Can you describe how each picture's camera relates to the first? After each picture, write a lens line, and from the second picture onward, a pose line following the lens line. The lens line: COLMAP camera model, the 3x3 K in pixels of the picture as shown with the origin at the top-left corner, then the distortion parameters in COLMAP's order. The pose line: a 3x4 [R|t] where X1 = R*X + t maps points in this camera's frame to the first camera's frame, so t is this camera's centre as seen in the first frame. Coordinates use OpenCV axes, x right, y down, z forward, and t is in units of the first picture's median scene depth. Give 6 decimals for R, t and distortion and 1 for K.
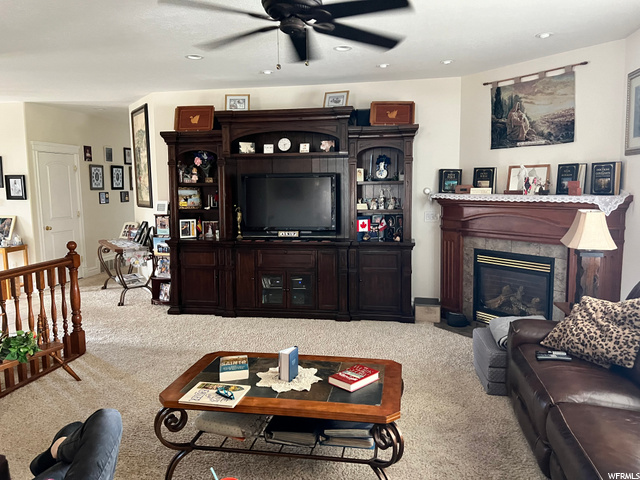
lens RADIAL K [[475.8, 0, 320.0], [0, 475.8, 240.0], [0, 0, 1]] dist [0.006081, 0.001522]
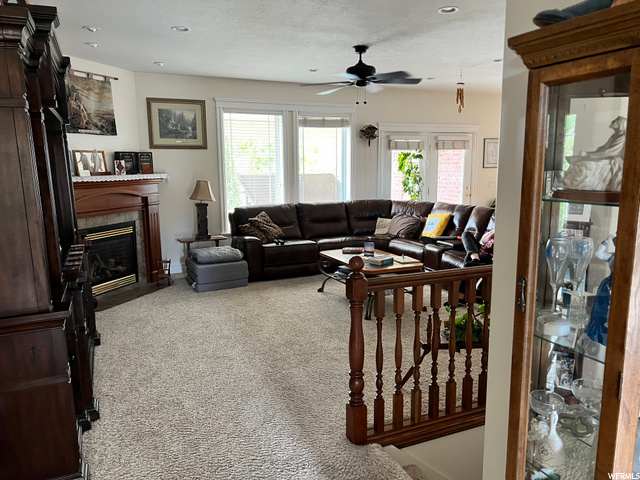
lens RADIAL K [[475.8, 0, 320.0], [0, 475.8, 240.0], [0, 0, 1]] dist [0.006081, 0.001522]
pose [[-0.571600, -0.111624, 0.812905, -0.893730], [0.116843, 0.969535, 0.215290, -0.134705], [-0.812171, 0.218042, -0.541143, 1.269336]]
